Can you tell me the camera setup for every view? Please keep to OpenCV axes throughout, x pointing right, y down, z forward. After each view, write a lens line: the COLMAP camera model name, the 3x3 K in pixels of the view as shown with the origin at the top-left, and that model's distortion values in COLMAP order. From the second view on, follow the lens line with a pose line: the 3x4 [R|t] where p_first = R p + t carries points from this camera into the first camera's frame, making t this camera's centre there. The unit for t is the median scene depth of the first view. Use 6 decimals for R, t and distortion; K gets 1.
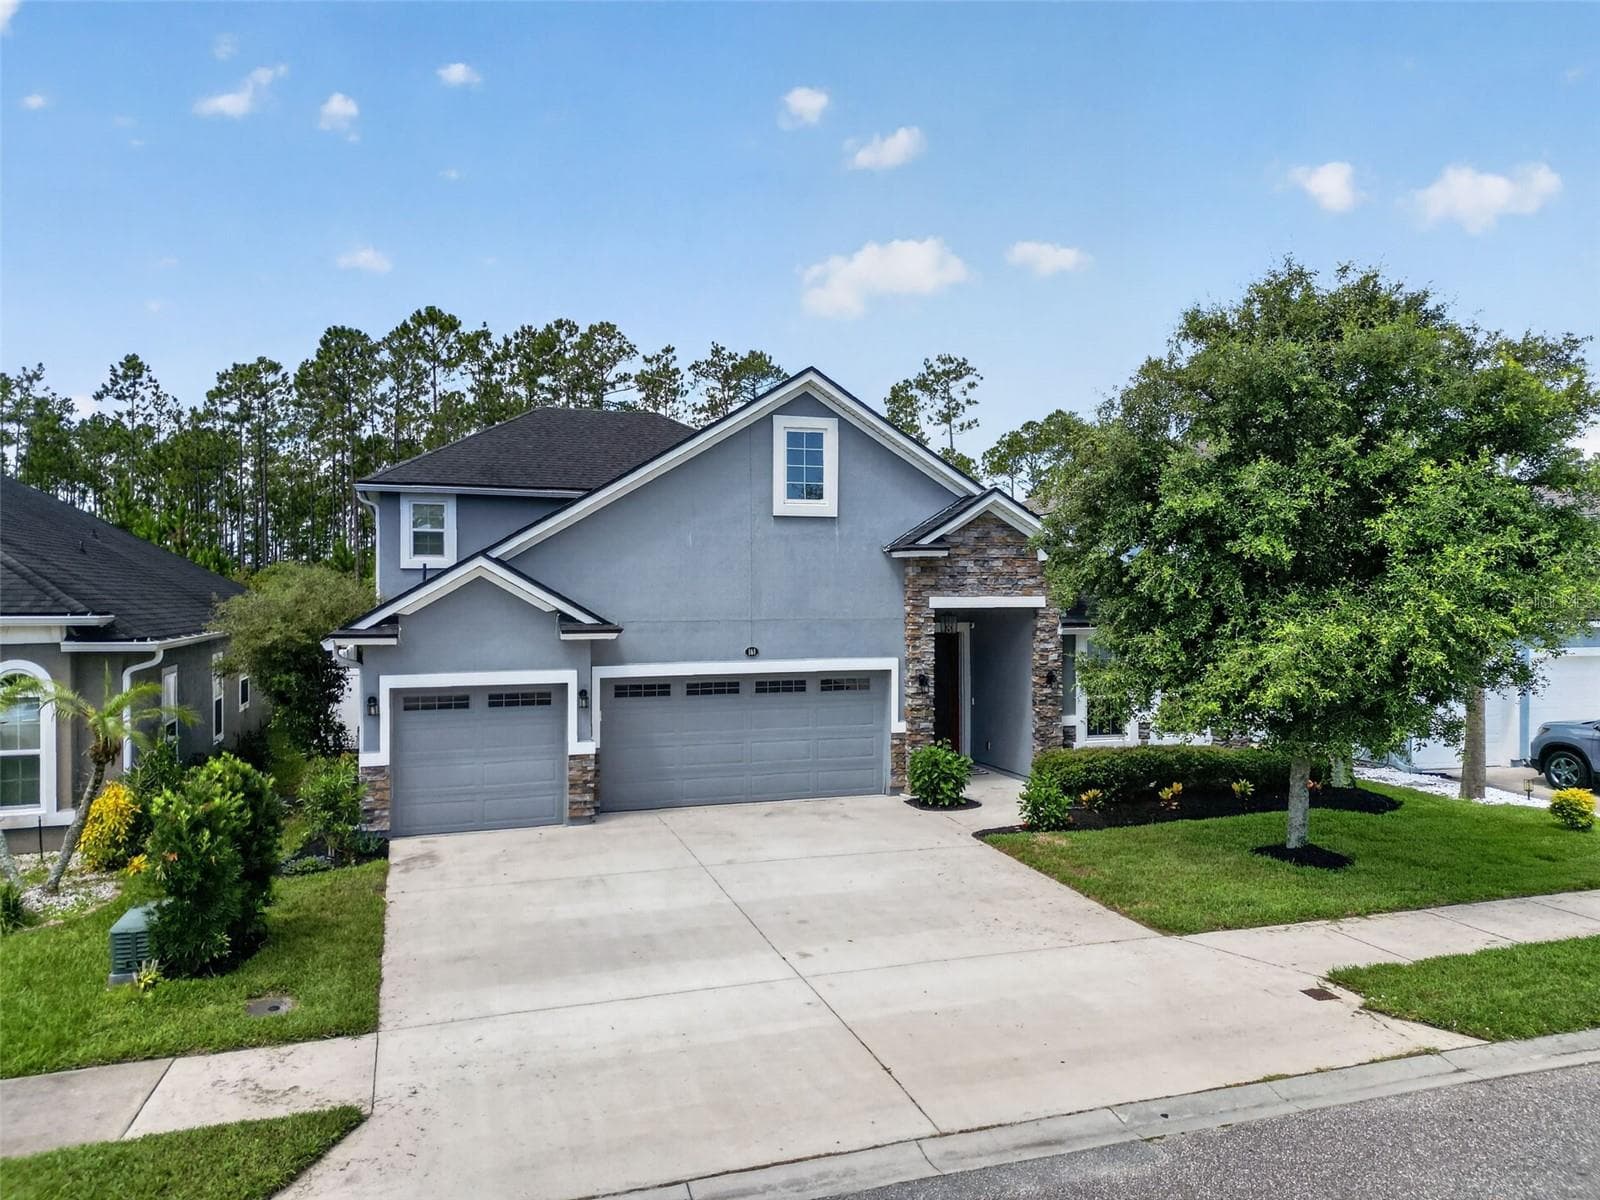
lens RADIAL K [[1125.7, 0, 806.1], [0, 1125.7, 604.5], [0, 0, 1]] dist [0.047934, -0.033206]
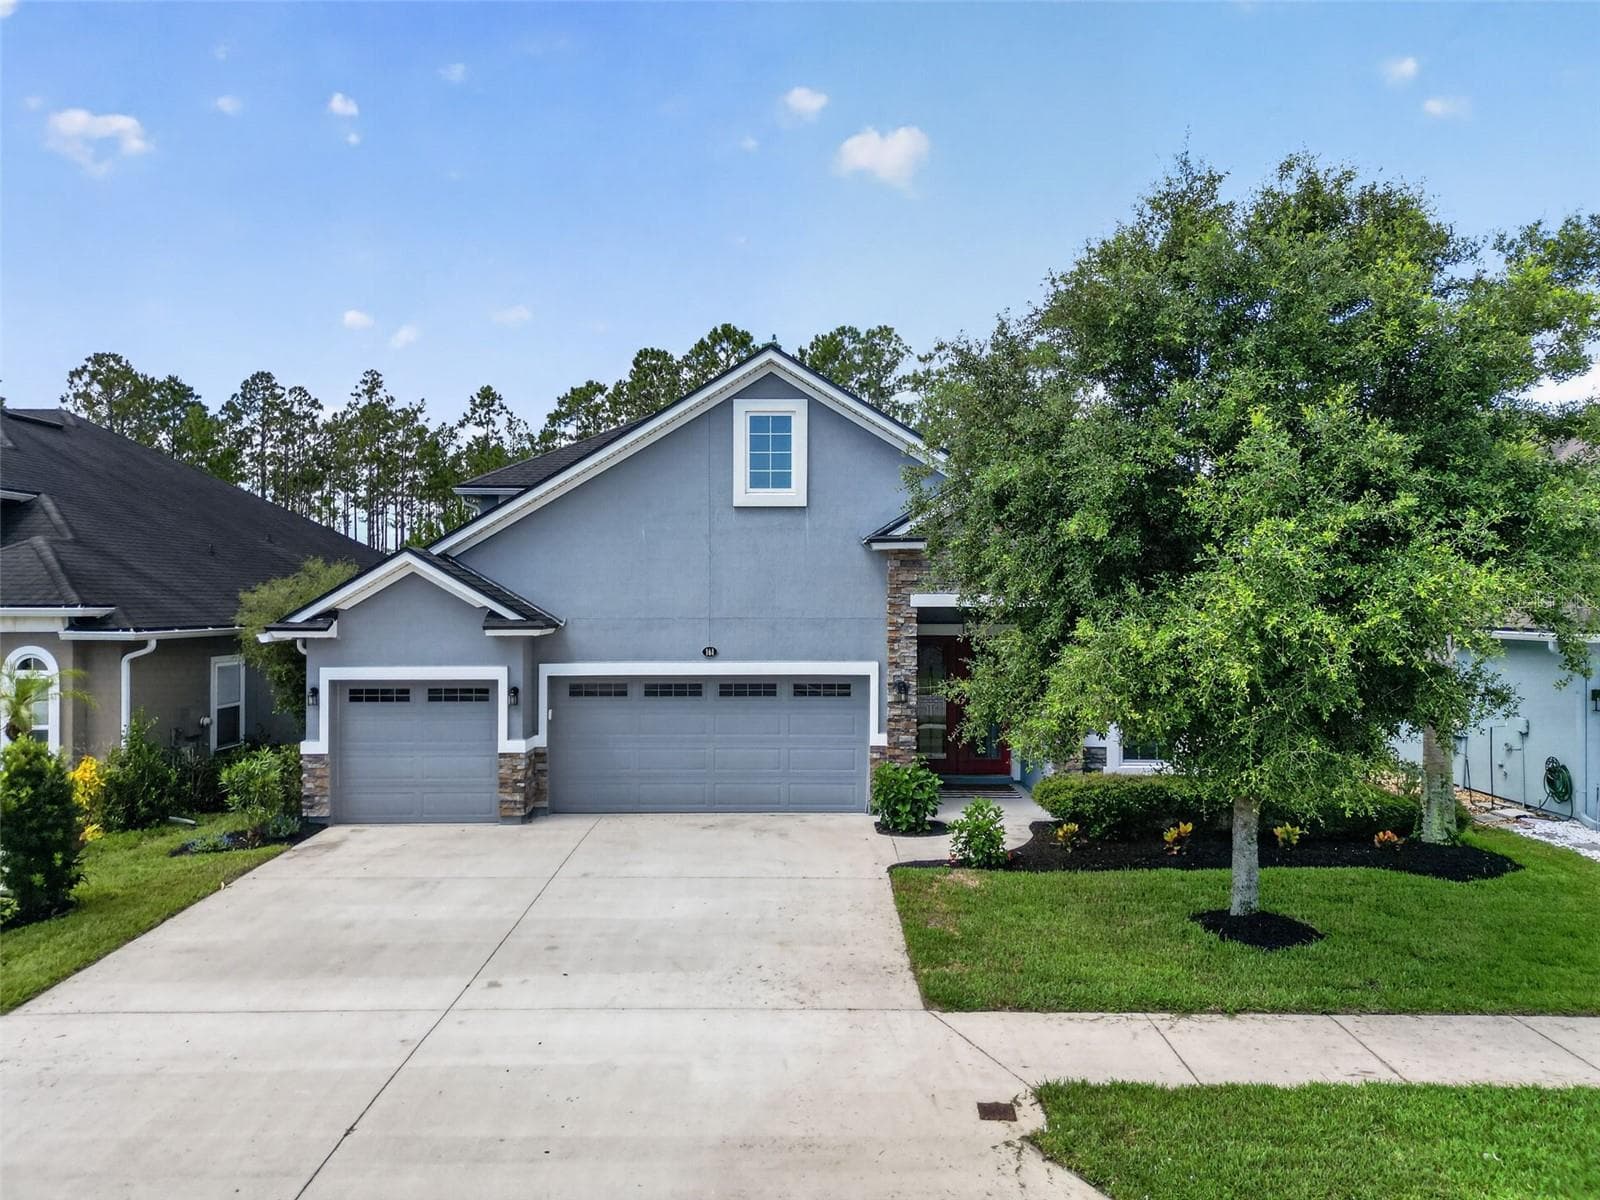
lens RADIAL K [[1125.7, 0, 805.6], [0, 1125.7, 591.7], [0, 0, 1]] dist [0.047934, -0.033206]
pose [[0.946413, 0.001487, -0.322954, 0.352967], [-0.006251, 0.999886, -0.013717, 0.004583], [0.322897, 0.015000, 0.946315, 0.146051]]
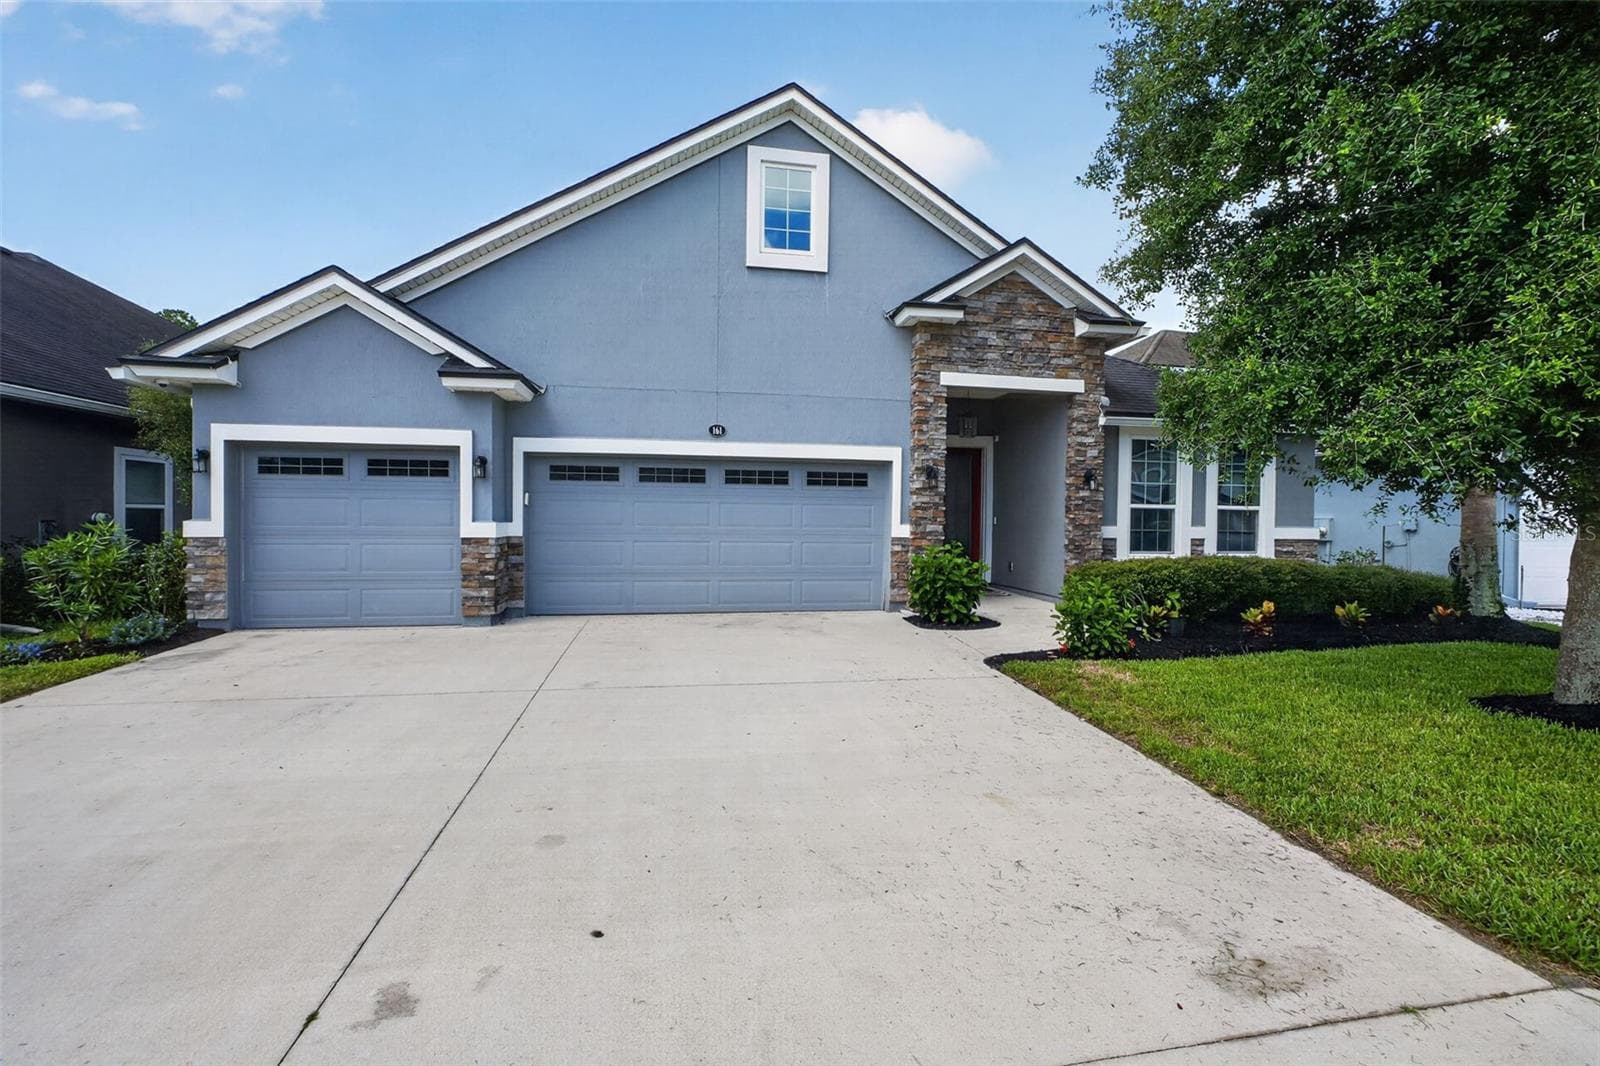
lens RADIAL K [[667.4, 0, 807.8], [0, 667.4, 527.6], [0, 0, 1]] dist [-0.018847, 0.000958]
pose [[0.990378, 0.015790, -0.137482, 0.091573], [-0.014856, 0.999859, 0.007815, 0.116285], [0.137587, -0.005697, 0.990473, 0.559038]]
